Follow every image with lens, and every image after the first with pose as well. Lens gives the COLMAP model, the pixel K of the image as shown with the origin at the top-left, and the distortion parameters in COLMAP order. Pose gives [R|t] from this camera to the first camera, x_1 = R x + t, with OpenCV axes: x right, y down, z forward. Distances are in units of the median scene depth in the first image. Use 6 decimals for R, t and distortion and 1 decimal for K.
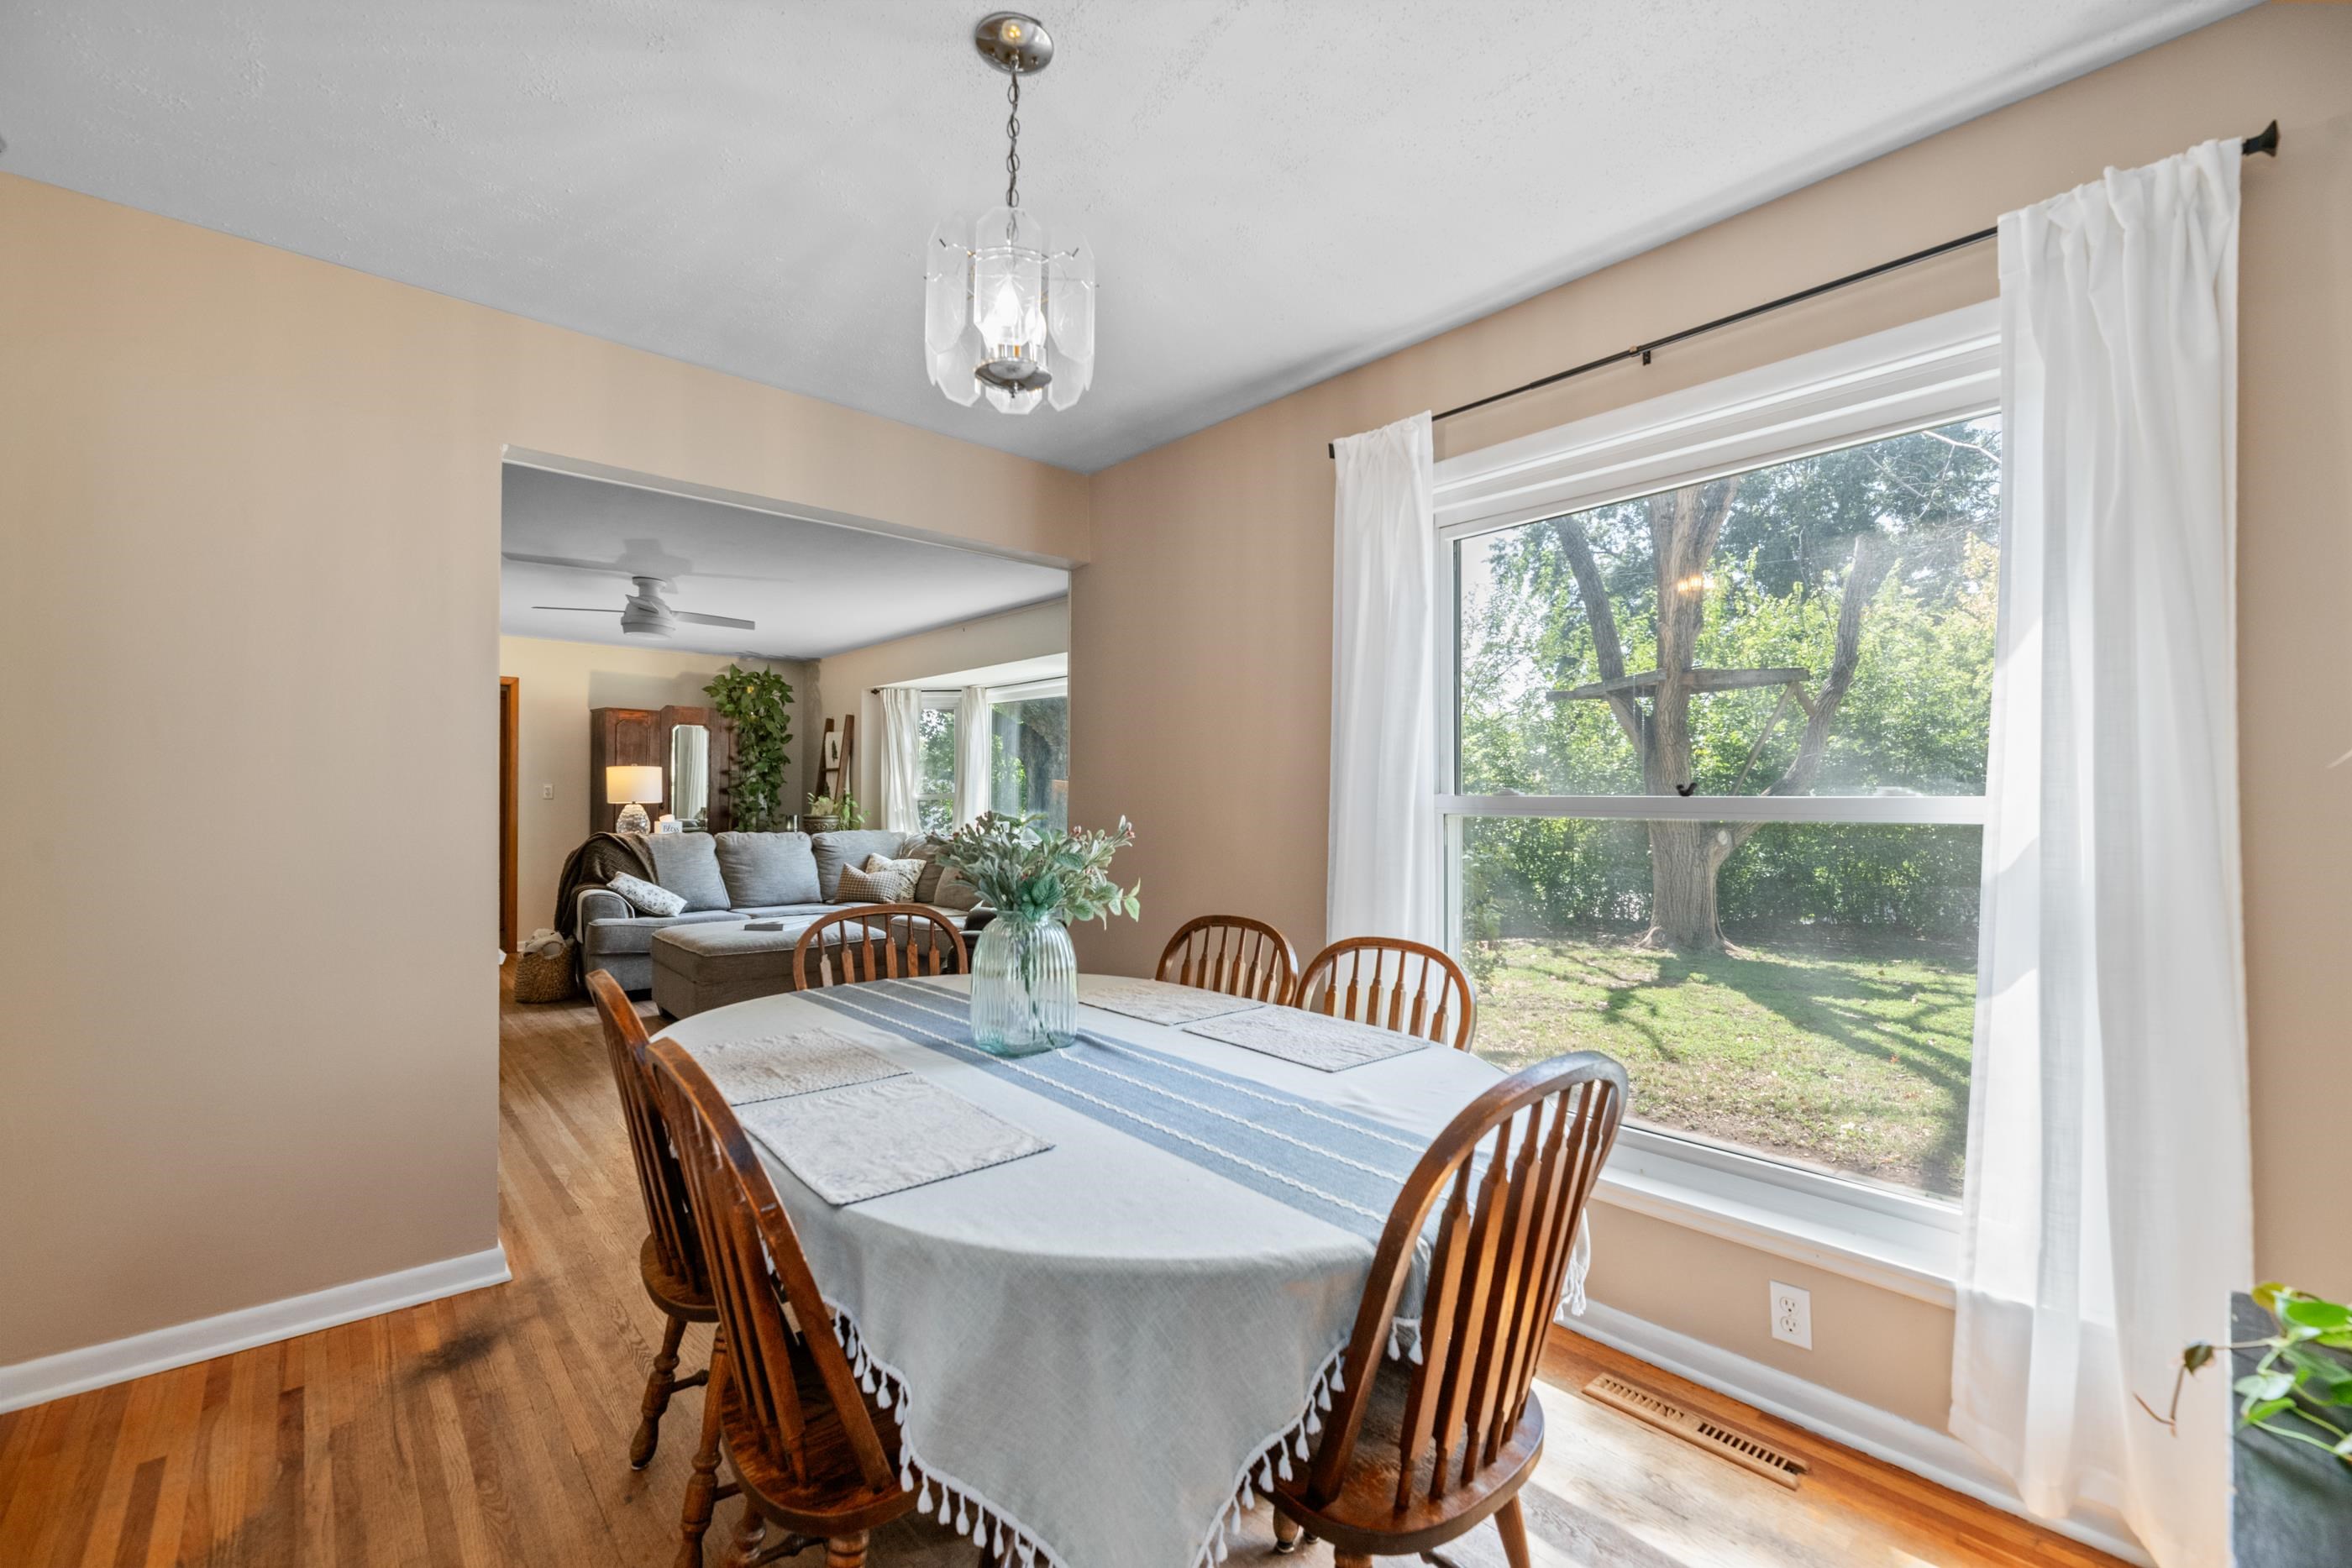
lens RADIAL K [[972.3, 0, 1182.0], [0, 972.3, 796.9], [0, 0, 1]] dist [-0.002776, -0.000263]
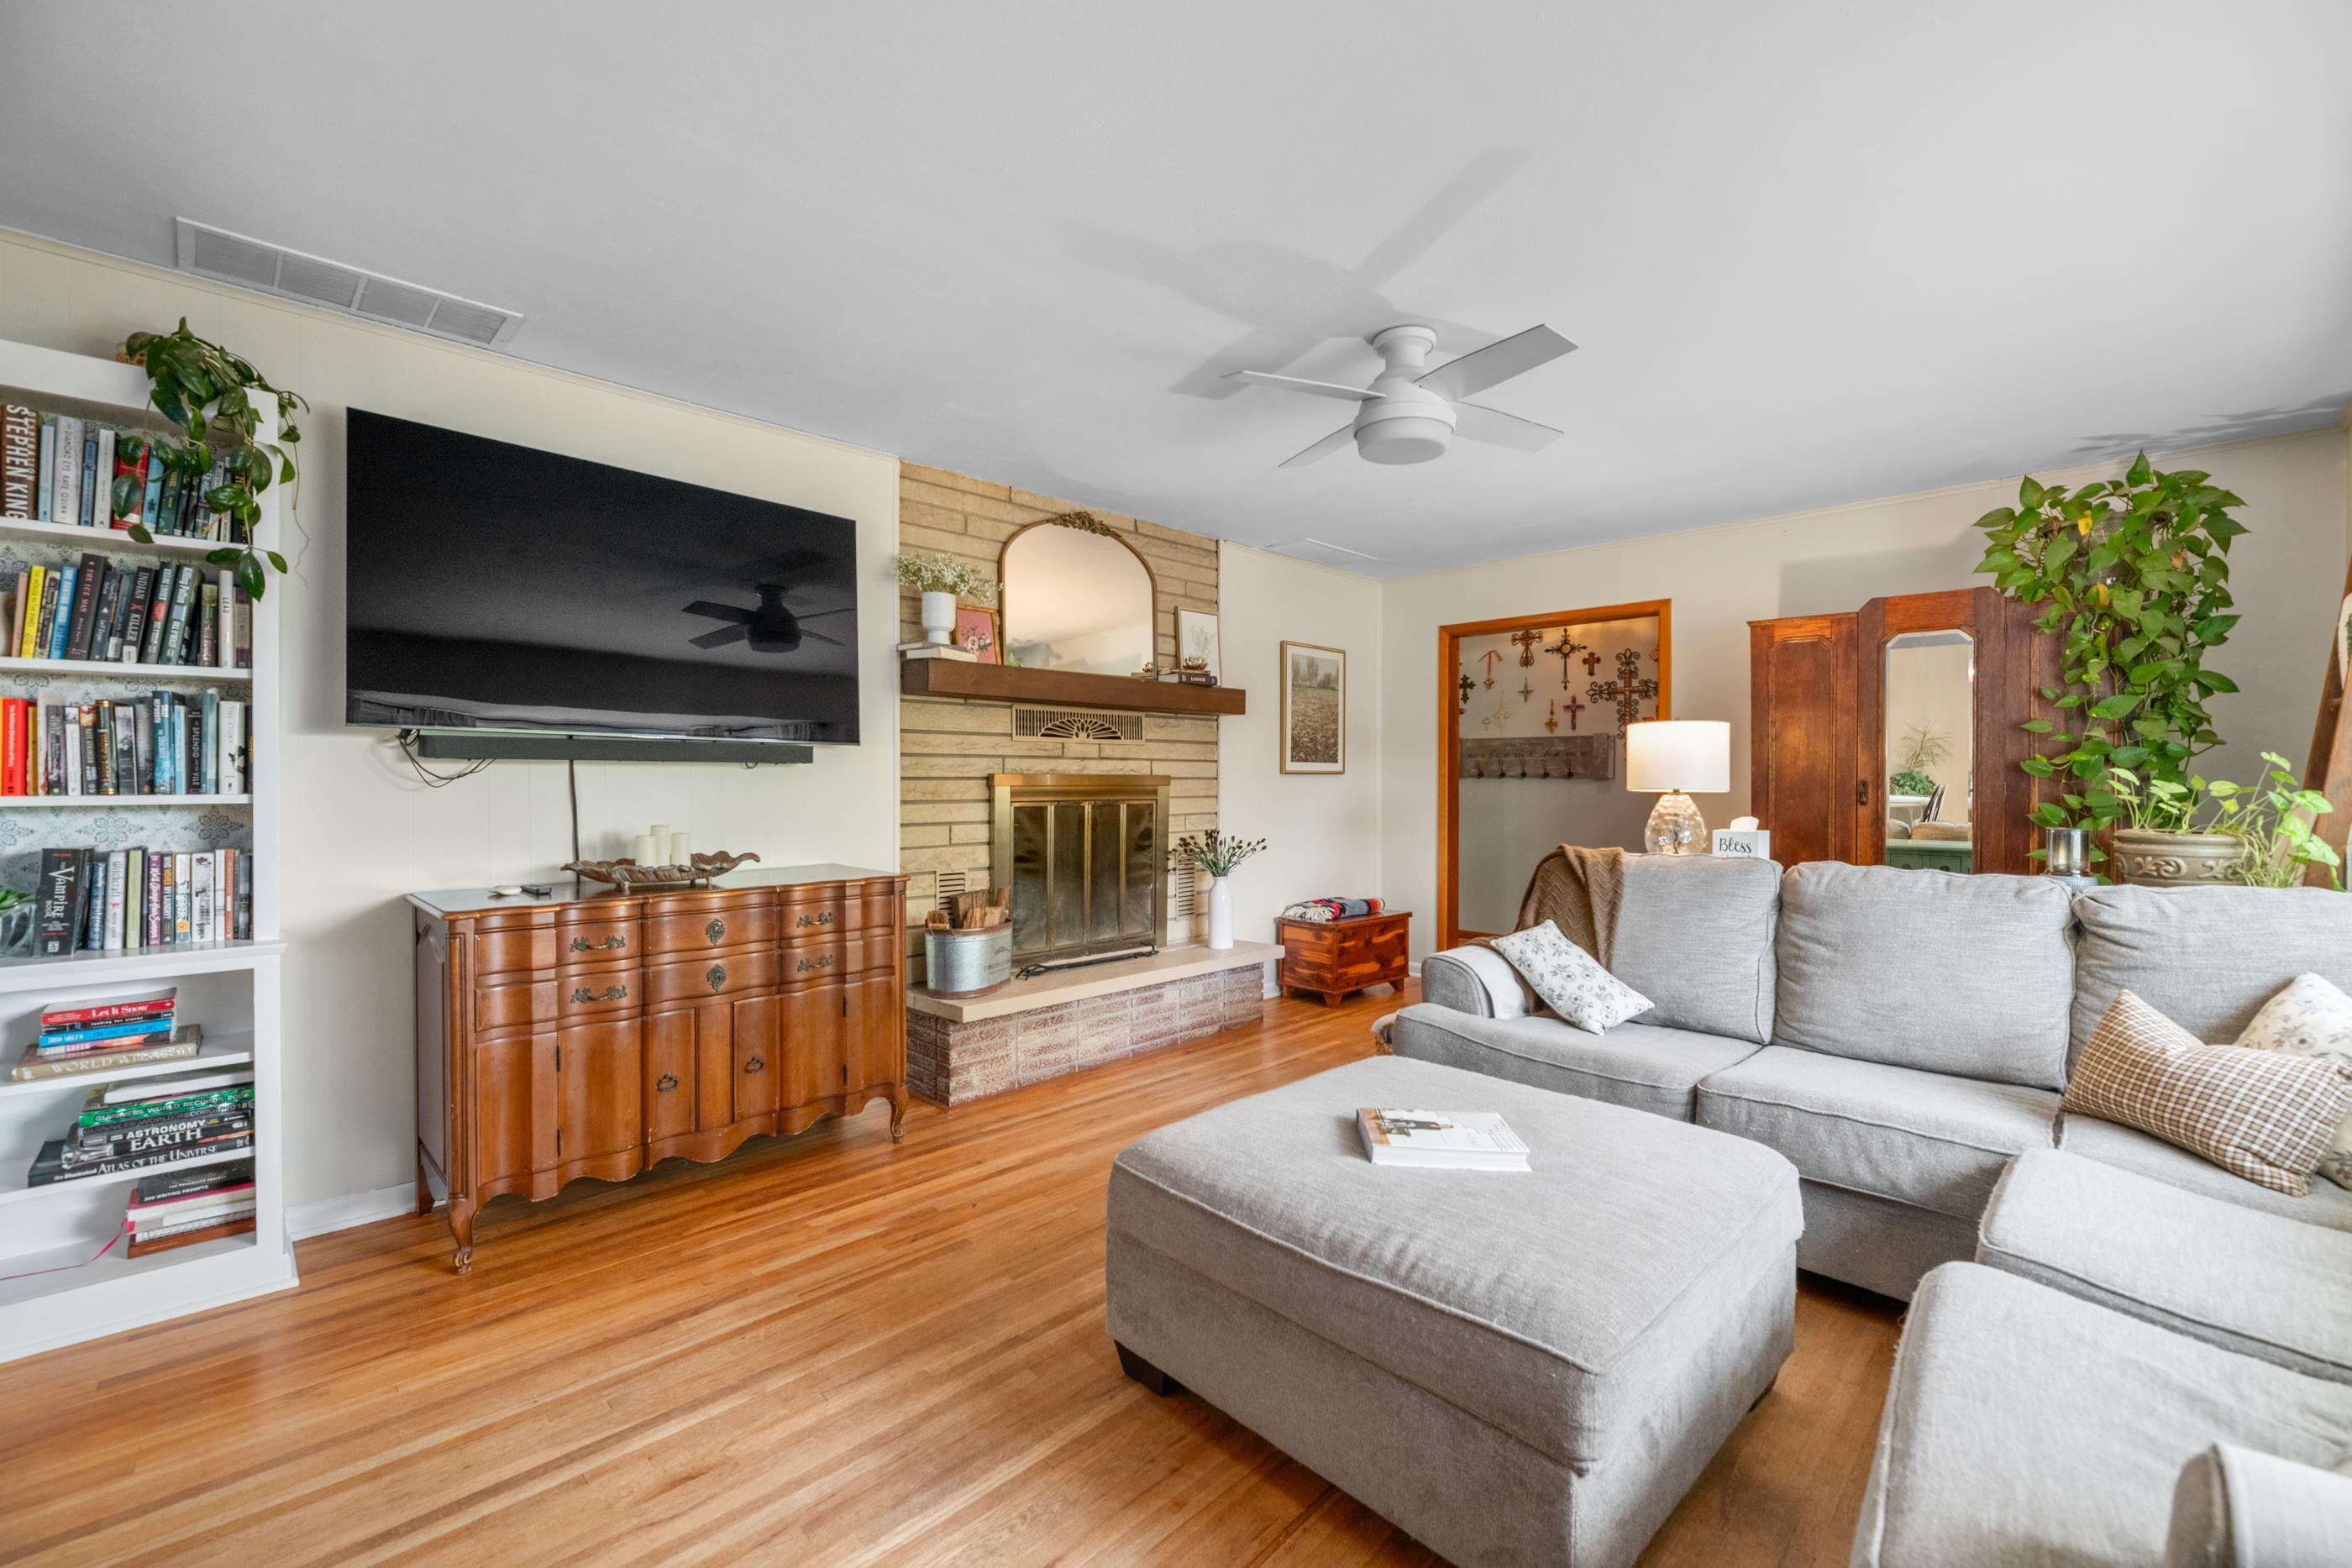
lens RADIAL K [[972.3, 0, 1182.0], [0, 972.3, 796.9], [0, 0, 1]] dist [-0.002776, -0.000263]
pose [[0.052125, 0.015803, -0.998516, -0.053528], [-0.006870, 0.999857, 0.015465, 0.002939], [0.998617, 0.006054, 0.052226, 0.703308]]
